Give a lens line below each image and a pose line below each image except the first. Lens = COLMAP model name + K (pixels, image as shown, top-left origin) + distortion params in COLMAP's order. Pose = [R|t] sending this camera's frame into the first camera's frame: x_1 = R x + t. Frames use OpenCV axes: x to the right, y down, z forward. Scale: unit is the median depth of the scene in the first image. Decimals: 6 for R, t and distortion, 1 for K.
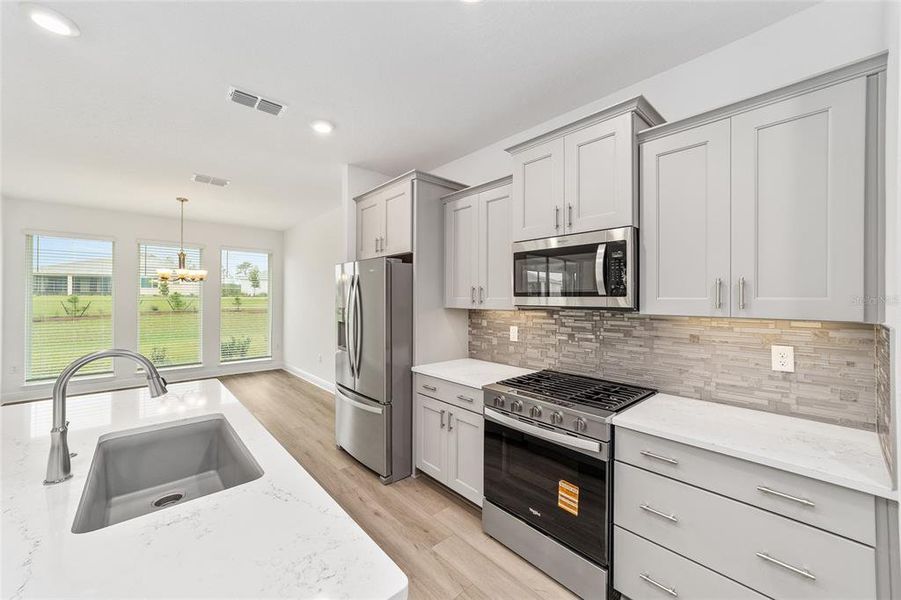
lens RADIAL K [[347.6, 0, 449.1], [0, 347.6, 298.0], [0, 0, 1]] dist [-0.008210, 0.002808]
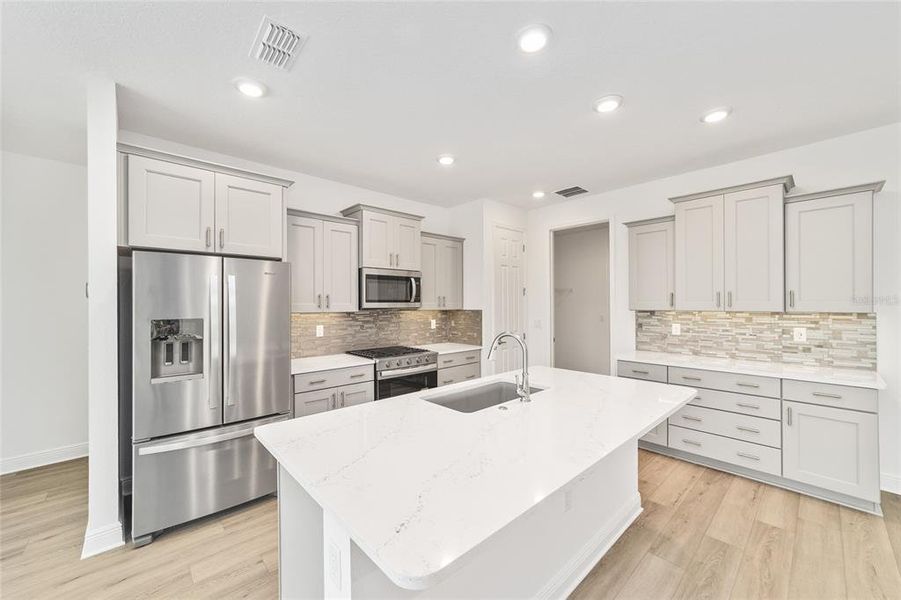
lens RADIAL K [[347.6, 0, 449.5], [0, 347.6, 302.8], [0, 0, 1]] dist [-0.008210, 0.002808]
pose [[-0.018217, 0.000599, 0.999834, -1.320714], [0.005075, 0.999987, -0.000507, 0.000688], [-0.999821, 0.005065, -0.018220, 0.636323]]
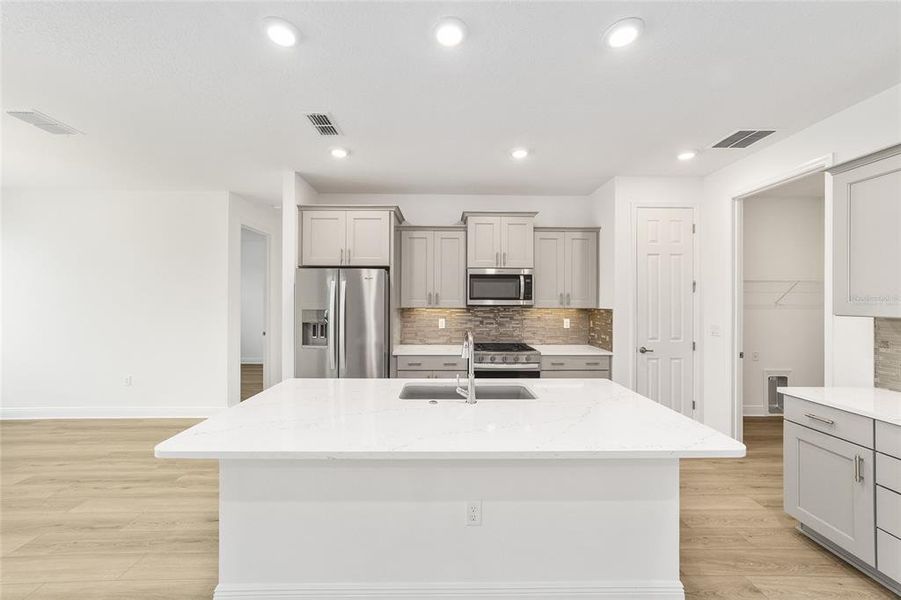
lens RADIAL K [[347.6, 0, 450.5], [0, 347.6, 298.7], [0, 0, 1]] dist [-0.008210, 0.002808]
pose [[0.649633, 0.003563, 0.760240, -1.135787], [-0.000925, 0.999992, -0.003896, -0.002250], [-0.760248, 0.001828, 0.649631, -0.036466]]
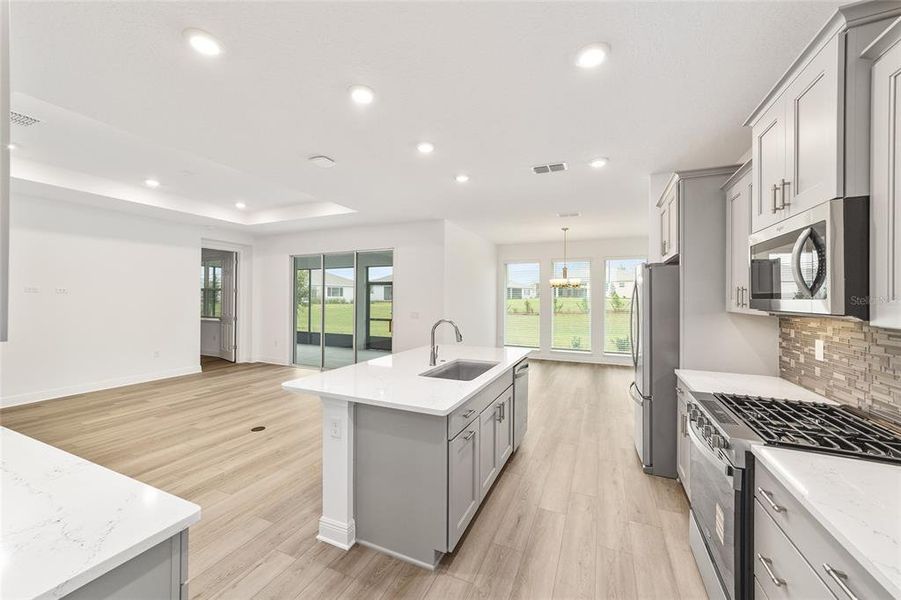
lens RADIAL K [[347.6, 0, 442.4], [0, 347.6, 297.7], [0, 0, 1]] dist [-0.008210, 0.002808]
pose [[0.398275, -0.001103, -0.917265, 0.631549], [-0.004827, 0.999983, -0.003299, -0.000647], [0.917253, 0.005741, 0.398263, -0.012283]]
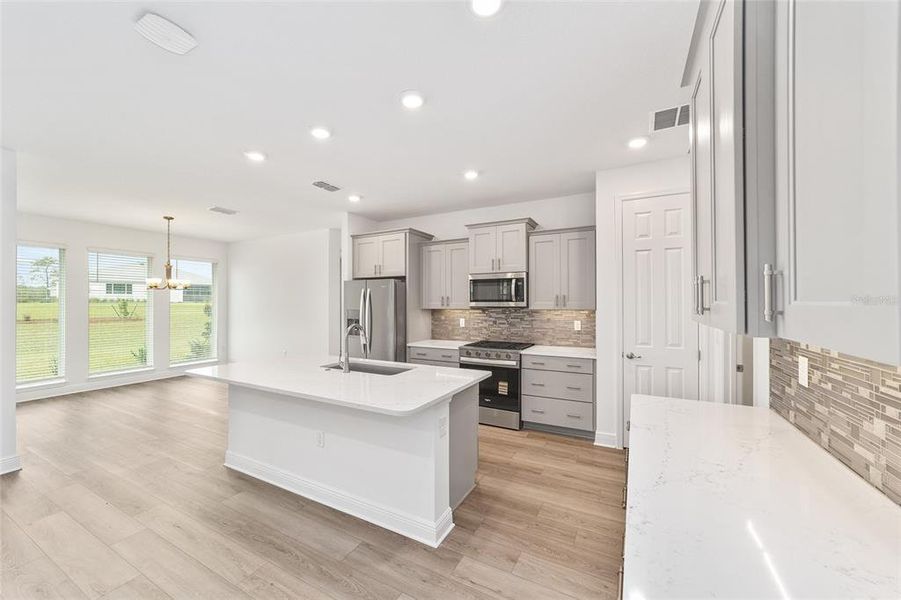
lens RADIAL K [[347.6, 0, 449.2], [0, 347.6, 306.1], [0, 0, 1]] dist [-0.008210, 0.002808]
pose [[0.940473, -0.008976, 0.339749, -0.569638], [0.005414, 0.999920, 0.011429, -0.003274], [-0.339824, -0.008909, 0.940447, -0.774991]]
